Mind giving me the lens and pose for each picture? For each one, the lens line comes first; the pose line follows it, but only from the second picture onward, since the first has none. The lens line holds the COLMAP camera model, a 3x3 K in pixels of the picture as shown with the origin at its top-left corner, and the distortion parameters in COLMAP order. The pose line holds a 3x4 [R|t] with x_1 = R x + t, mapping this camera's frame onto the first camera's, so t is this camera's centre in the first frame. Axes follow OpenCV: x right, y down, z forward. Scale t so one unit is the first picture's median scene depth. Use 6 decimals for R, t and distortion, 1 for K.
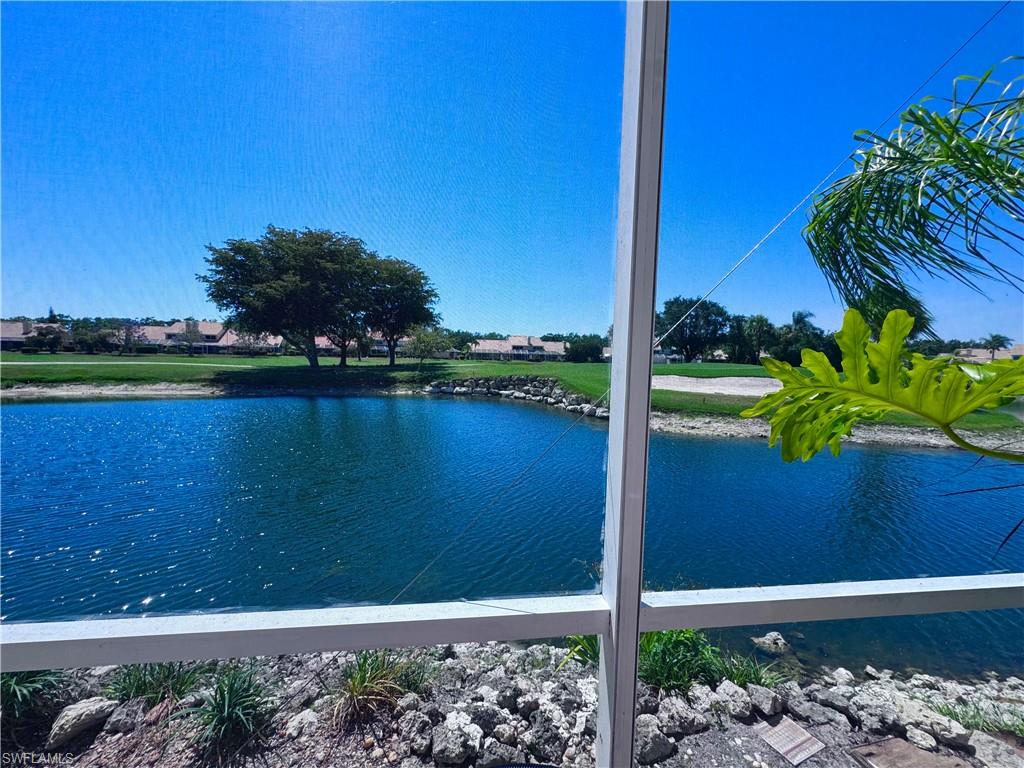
lens RADIAL K [[408.9, 0, 512.1], [0, 408.9, 382.5], [0, 0, 1]] dist [-0.001873, 0.000011]
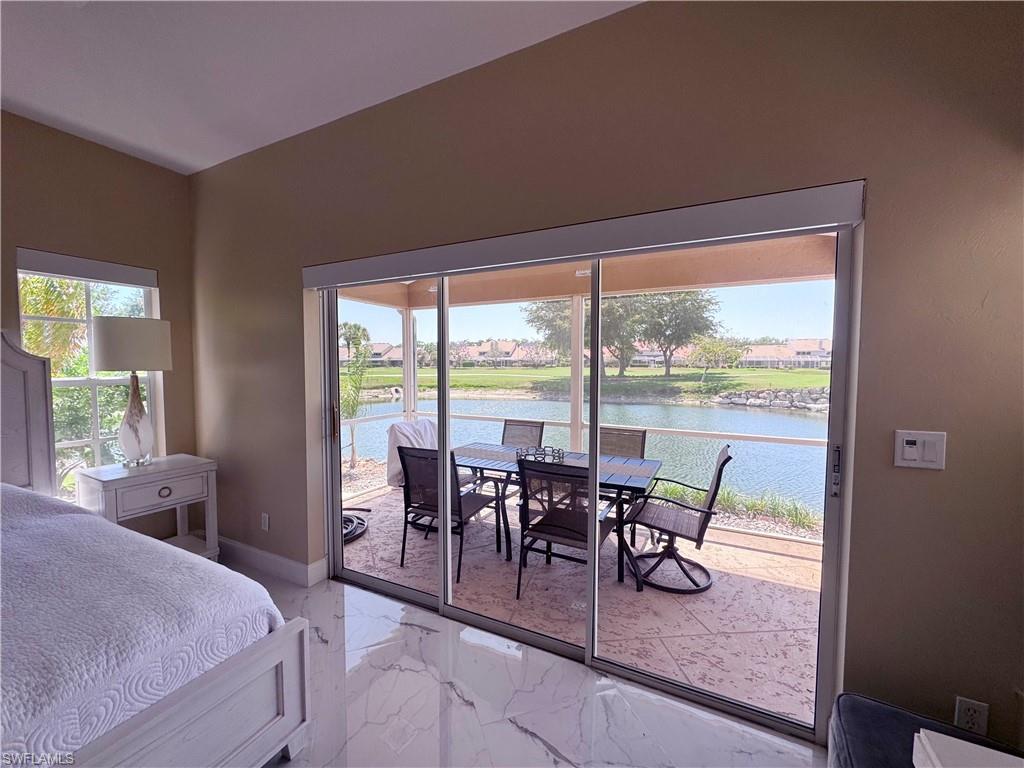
lens RADIAL K [[408.9, 0, 512.1], [0, 408.9, 382.5], [0, 0, 1]] dist [-0.001873, 0.000011]
pose [[0.834262, 0.006150, -0.551335, -0.063563], [-0.018786, 0.999674, -0.017275, 0.000620], [0.551049, 0.024769, 0.834105, -0.080267]]
